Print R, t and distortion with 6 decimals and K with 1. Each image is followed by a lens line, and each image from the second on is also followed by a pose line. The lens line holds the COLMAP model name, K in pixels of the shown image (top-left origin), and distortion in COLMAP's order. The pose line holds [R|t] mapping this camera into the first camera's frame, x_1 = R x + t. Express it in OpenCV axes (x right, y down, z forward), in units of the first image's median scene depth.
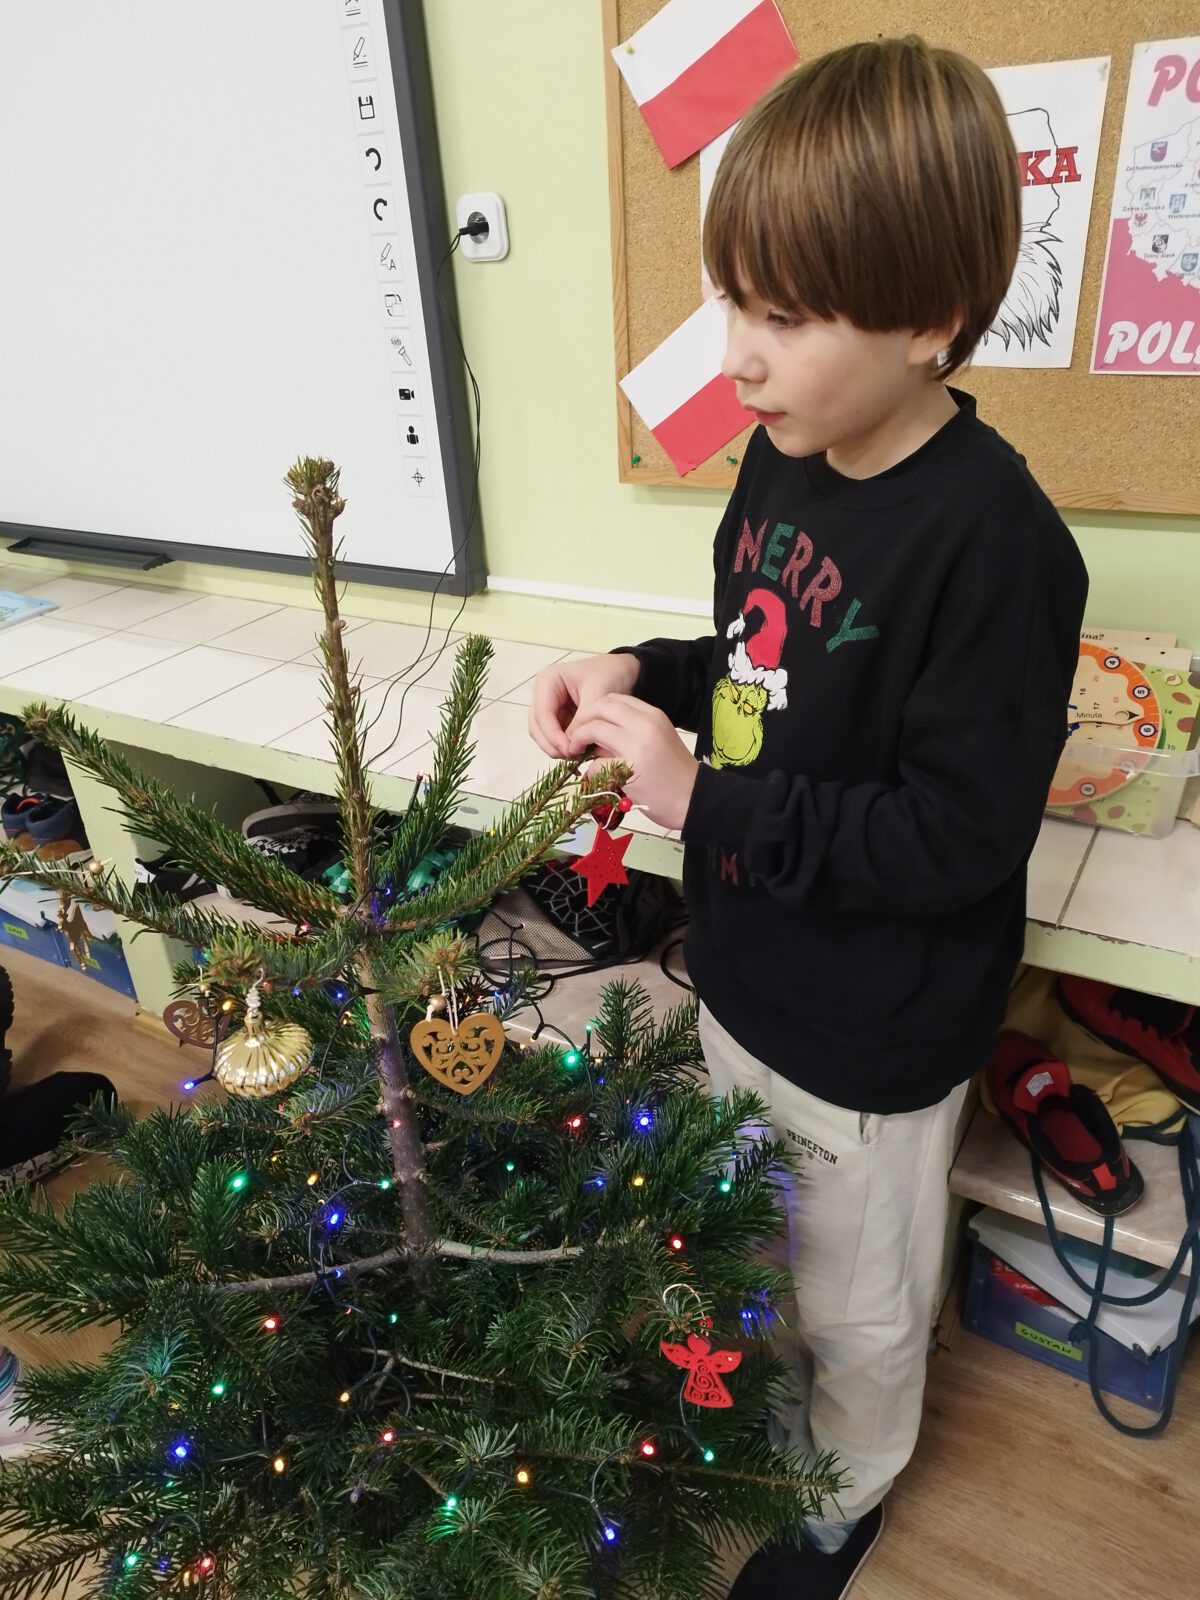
lens RADIAL K [[1161.4, 0, 594.1], [0, 1161.4, 806.8], [0, 0, 1]] dist [0.028106, -0.025424]
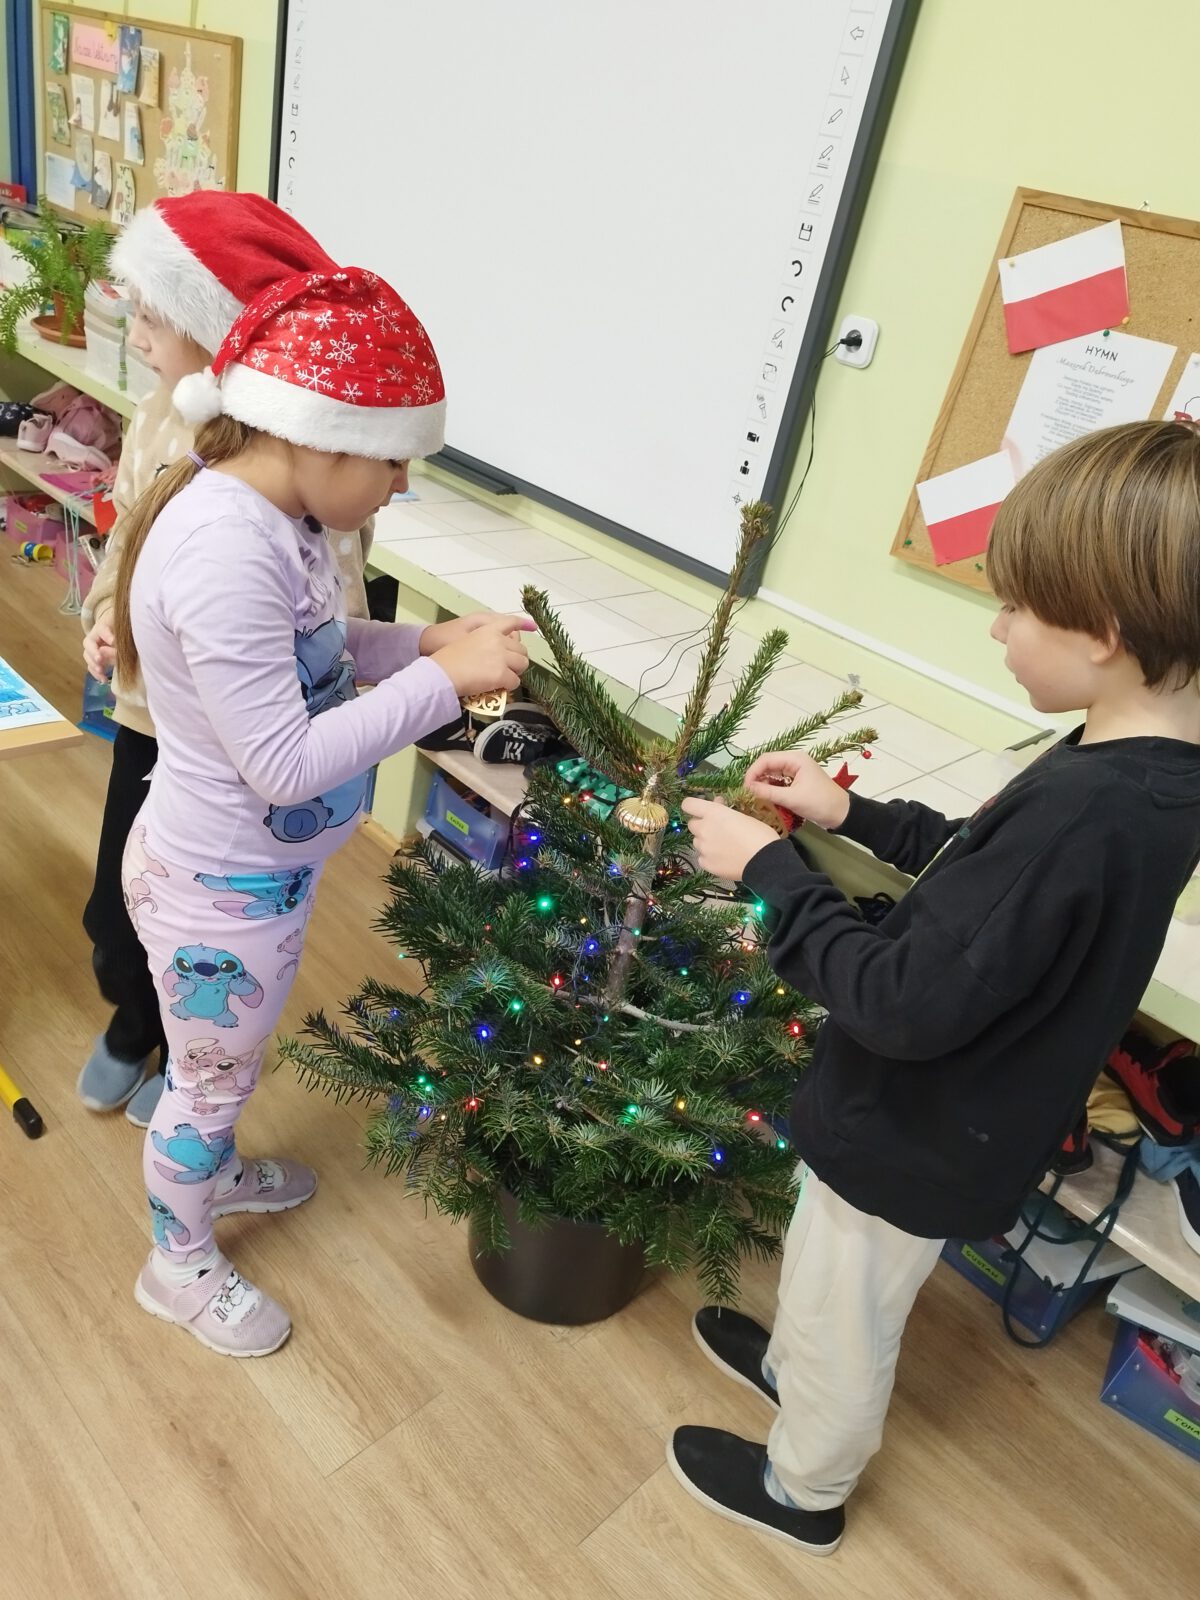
lens RADIAL K [[1161.4, 0, 609.8], [0, 1161.4, 807.4], [0, 0, 1]] dist [0.028106, -0.025424]
pose [[0.939745, 0.335232, -0.067066, -0.094383], [-0.335372, 0.942038, 0.009507, 0.089754], [0.066366, 0.013558, 0.997703, -0.350085]]
